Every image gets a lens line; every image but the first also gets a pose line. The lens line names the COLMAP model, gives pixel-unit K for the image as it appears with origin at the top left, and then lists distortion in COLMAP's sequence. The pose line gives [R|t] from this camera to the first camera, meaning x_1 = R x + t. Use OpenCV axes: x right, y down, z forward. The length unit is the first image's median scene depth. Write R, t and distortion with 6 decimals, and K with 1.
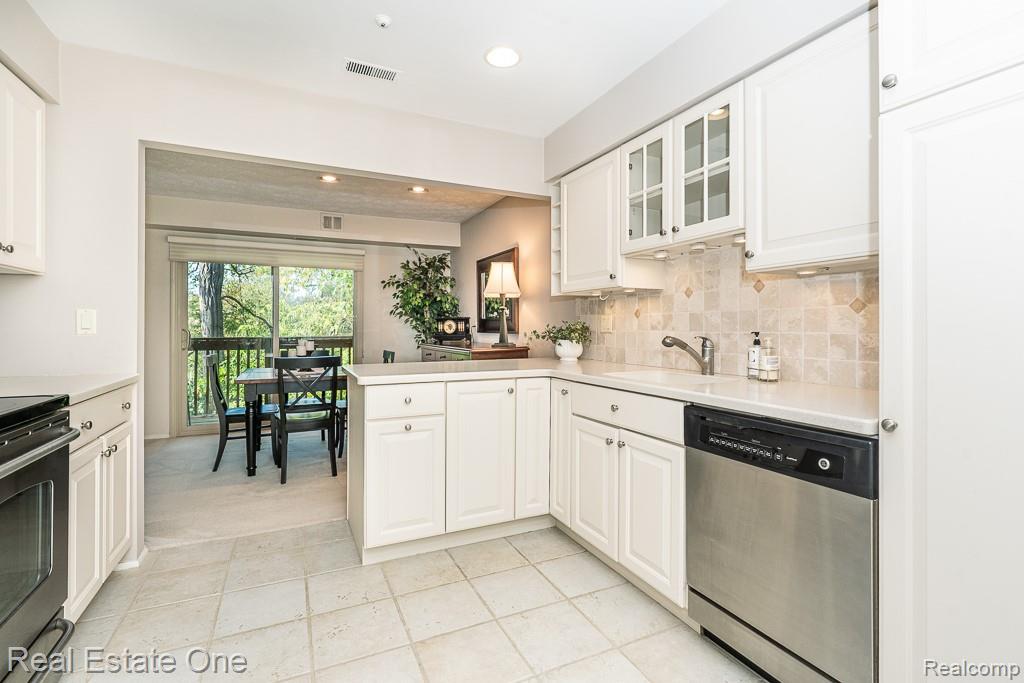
lens RADIAL K [[474.8, 0, 521.3], [0, 474.8, 326.0], [0, 0, 1]] dist [-0.010973, 0.003459]
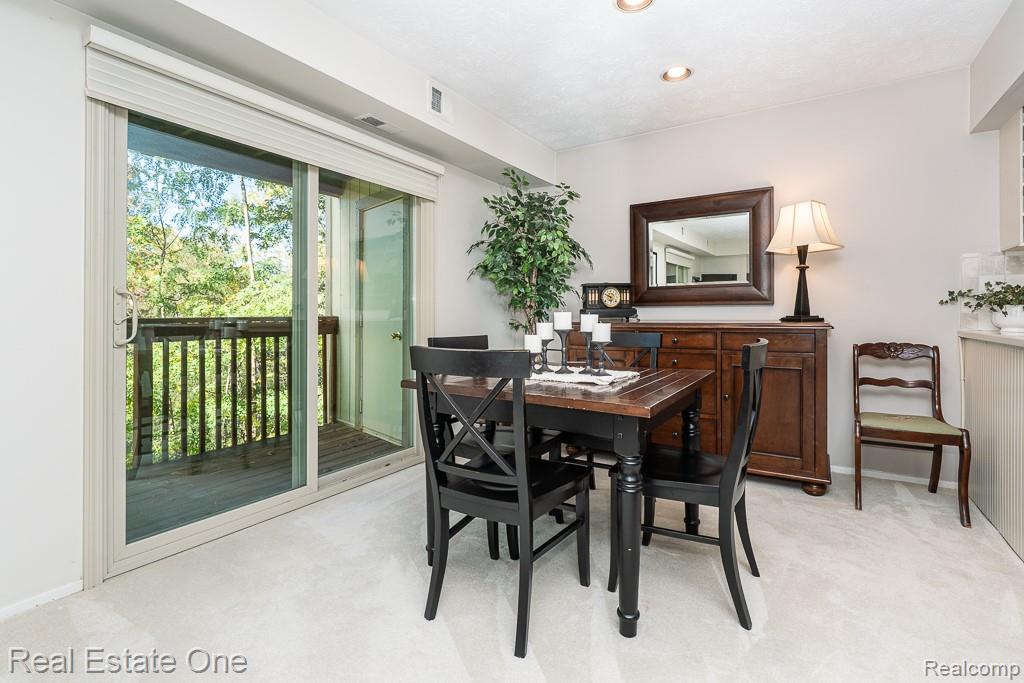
lens RADIAL K [[474.8, 0, 516.3], [0, 474.8, 334.4], [0, 0, 1]] dist [-0.010973, 0.003459]
pose [[0.865436, -0.014820, 0.500800, -1.376745], [-0.002561, 0.999419, 0.034000, 0.073271], [-0.501013, -0.030707, 0.864895, 1.059215]]
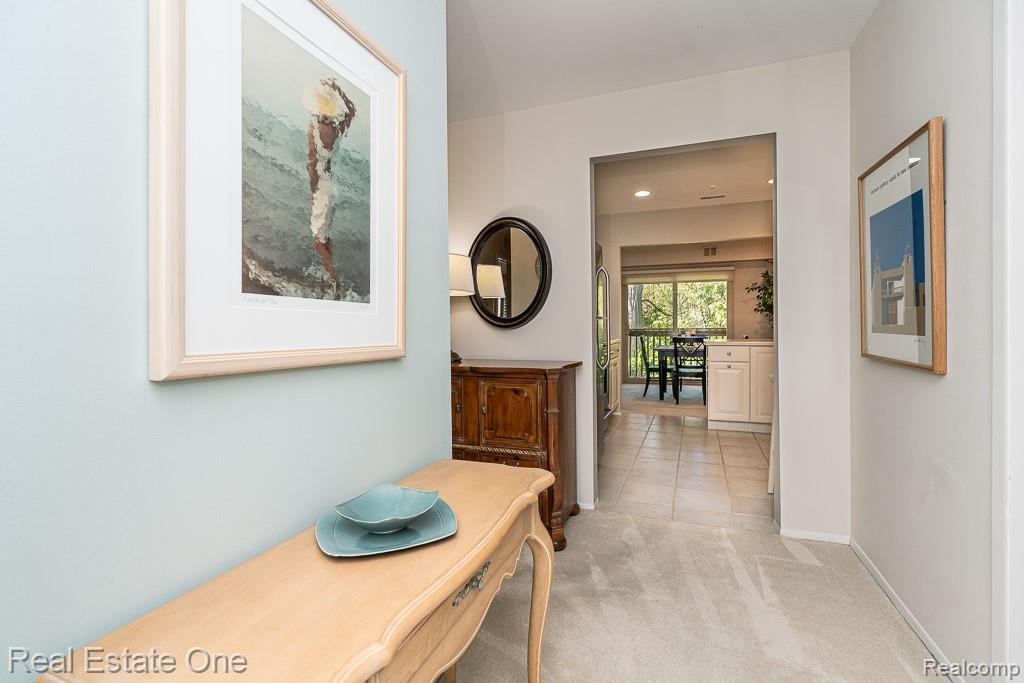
lens RADIAL K [[474.8, 0, 511.4], [0, 474.8, 332.2], [0, 0, 1]] dist [-0.010973, 0.003459]
pose [[0.678282, 0.007125, -0.734767, 0.615409], [0.008869, 0.999801, 0.017882, 0.014192], [0.734748, -0.018646, 0.678084, -1.074341]]
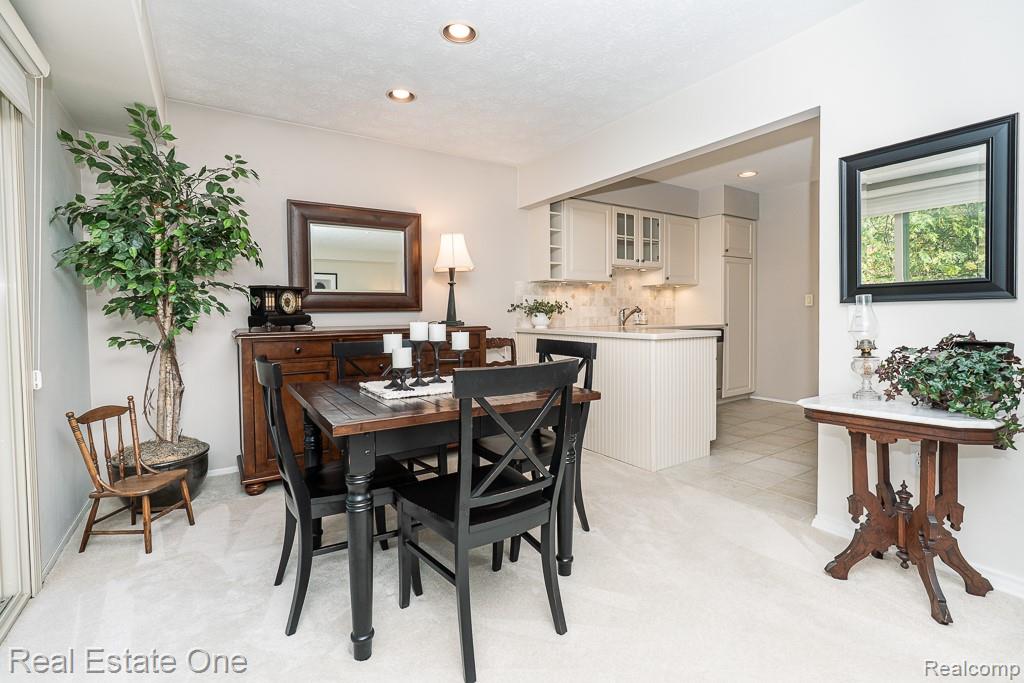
lens RADIAL K [[474.8, 0, 512.6], [0, 474.8, 335.9], [0, 0, 1]] dist [-0.010973, 0.003459]
pose [[-0.119399, -0.040666, 0.992013, -1.751500], [0.011364, 0.999039, 0.042322, 0.049433], [-0.992781, 0.016326, -0.118822, 1.771641]]
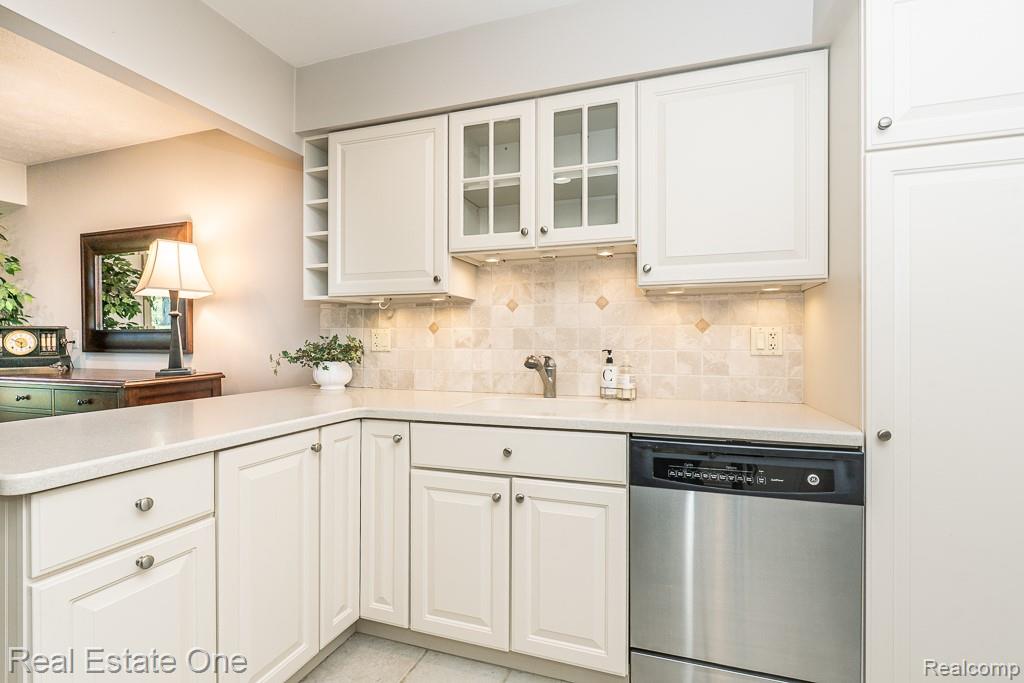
lens RADIAL K [[474.8, 0, 516.1], [0, 474.8, 345.2], [0, 0, 1]] dist [-0.010973, 0.003459]
pose [[0.705842, 0.000450, 0.708369, -0.293361], [-0.004270, 0.999984, 0.003619, 0.000317], [-0.708356, -0.005579, 0.705833, 0.404335]]
